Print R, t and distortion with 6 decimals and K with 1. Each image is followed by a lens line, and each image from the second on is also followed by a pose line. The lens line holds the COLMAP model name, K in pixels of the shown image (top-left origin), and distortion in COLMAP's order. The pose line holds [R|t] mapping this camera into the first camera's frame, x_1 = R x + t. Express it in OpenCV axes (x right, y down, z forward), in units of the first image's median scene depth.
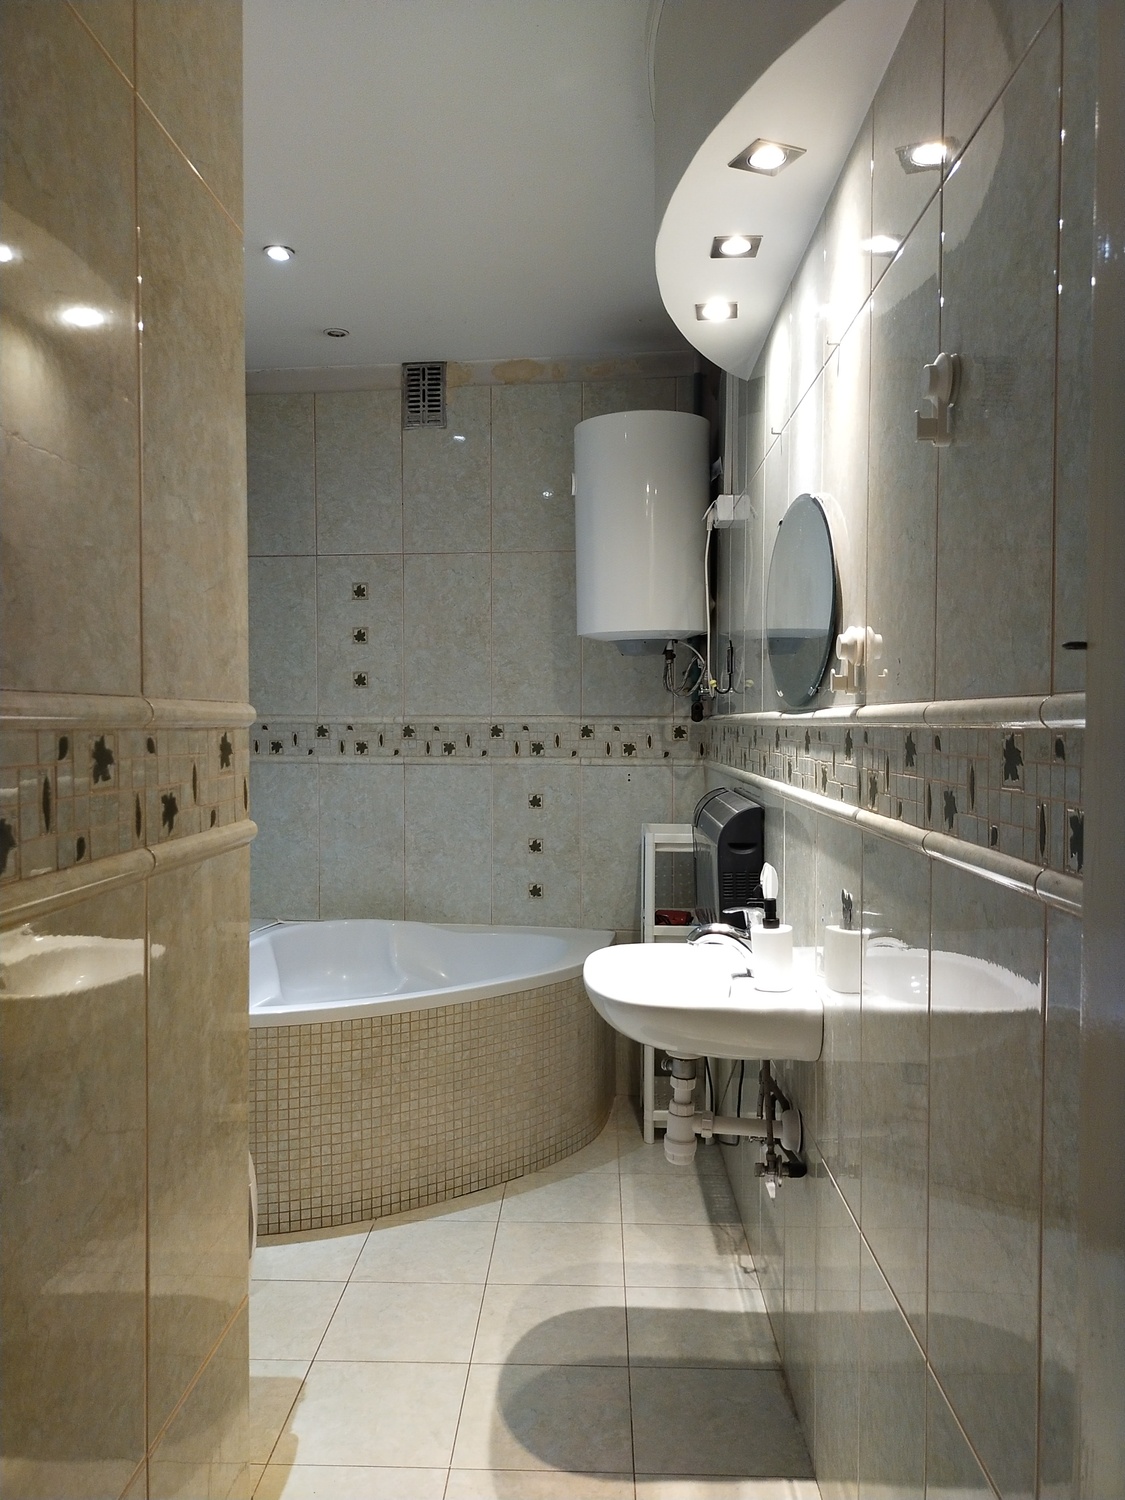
lens RADIAL K [[1117.7, 0, 561.5], [0, 1117.7, 753.7], [0, 0, 1]] dist [0.038225, -0.048499]
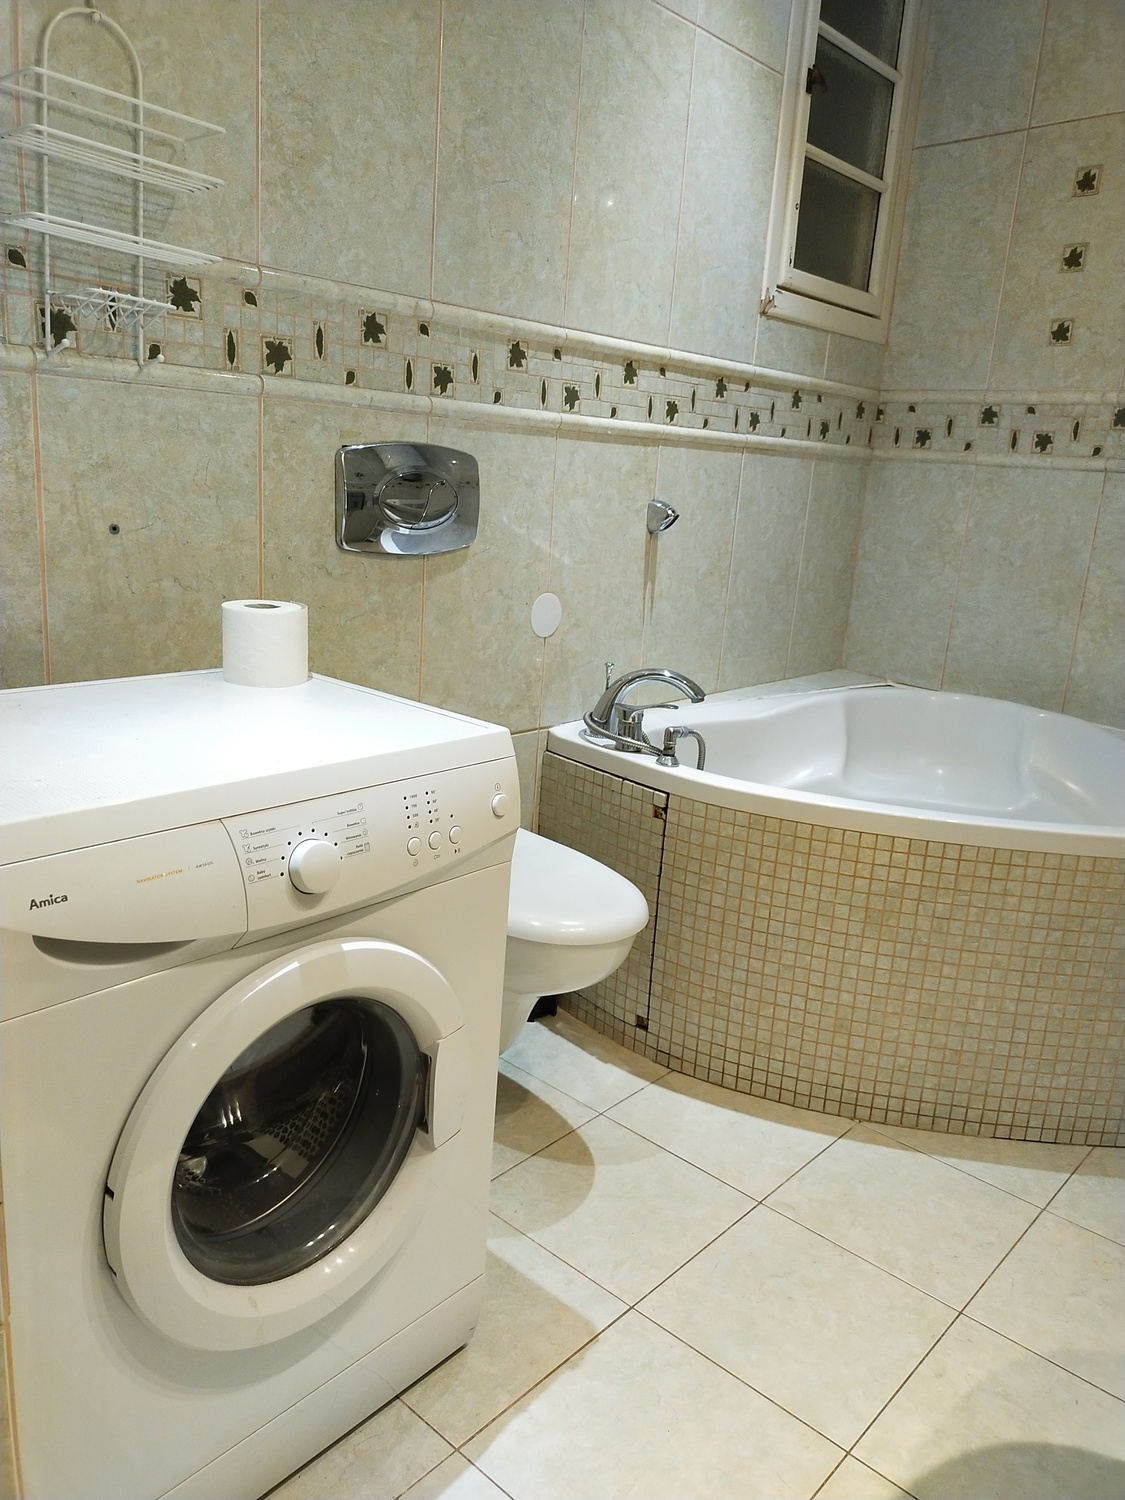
lens RADIAL K [[1117.7, 0, 561.5], [0, 1117.7, 753.7], [0, 0, 1]] dist [0.038225, -0.048499]
pose [[0.763709, 0.215776, -0.608431, 0.060017], [-0.090179, 0.968903, 0.230421, 0.058816], [0.639231, -0.121107, 0.759419, 0.389253]]
